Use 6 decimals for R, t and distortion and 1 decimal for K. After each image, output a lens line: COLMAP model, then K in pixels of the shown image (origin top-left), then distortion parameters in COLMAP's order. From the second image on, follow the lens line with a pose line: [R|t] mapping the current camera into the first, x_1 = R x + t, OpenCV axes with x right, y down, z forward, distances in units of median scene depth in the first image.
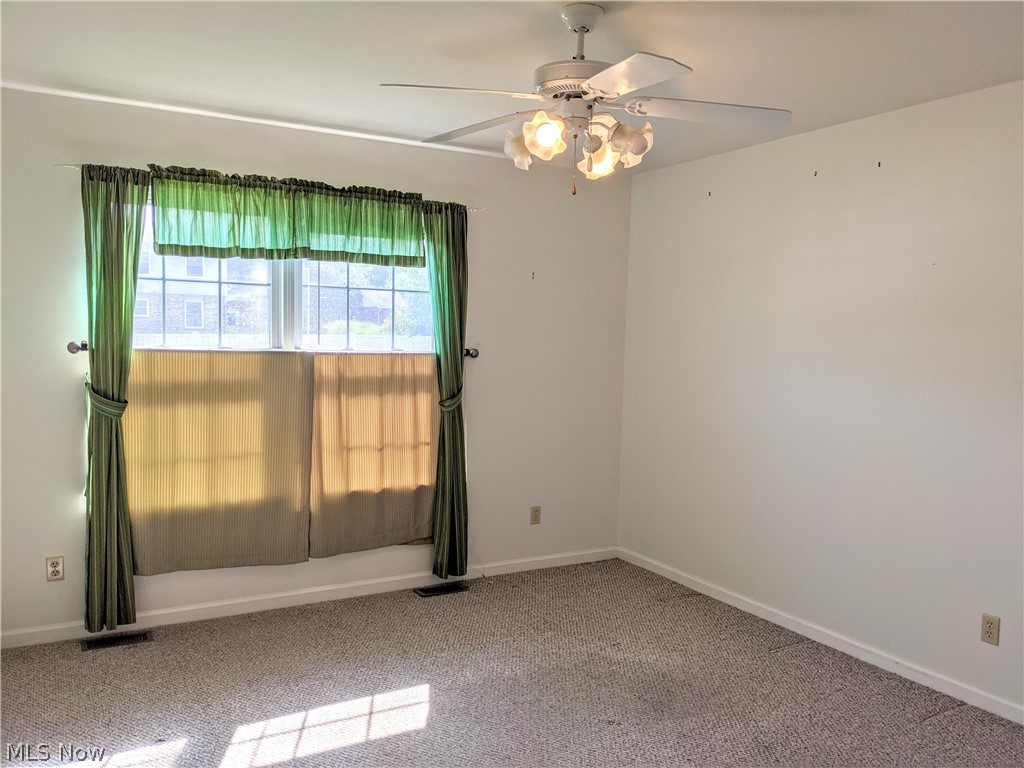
lens RADIAL K [[809.8, 0, 518.9], [0, 809.8, 391.2], [0, 0, 1]] dist [0.042573, -0.069926]
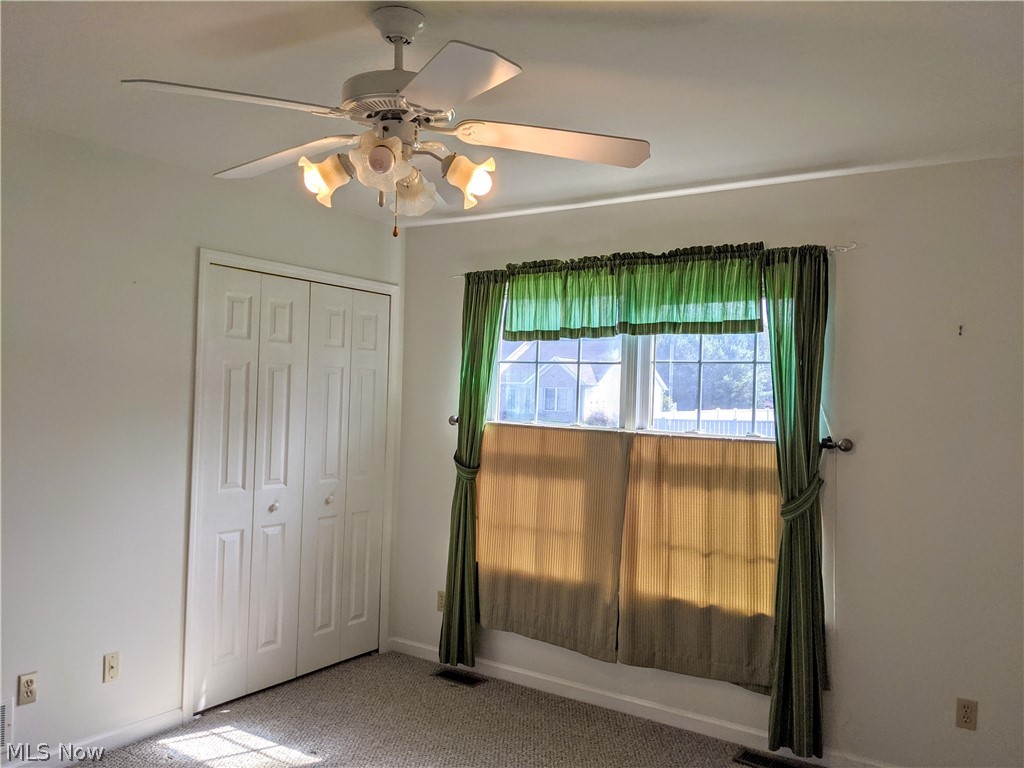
lens RADIAL K [[809.8, 0, 515.3], [0, 809.8, 375.9], [0, 0, 1]] dist [0.042573, -0.069926]
pose [[0.440090, -0.029235, -0.897477, 0.509714], [-0.086541, 0.993436, -0.074798, -0.031599], [0.893773, 0.110587, 0.434672, 0.464196]]
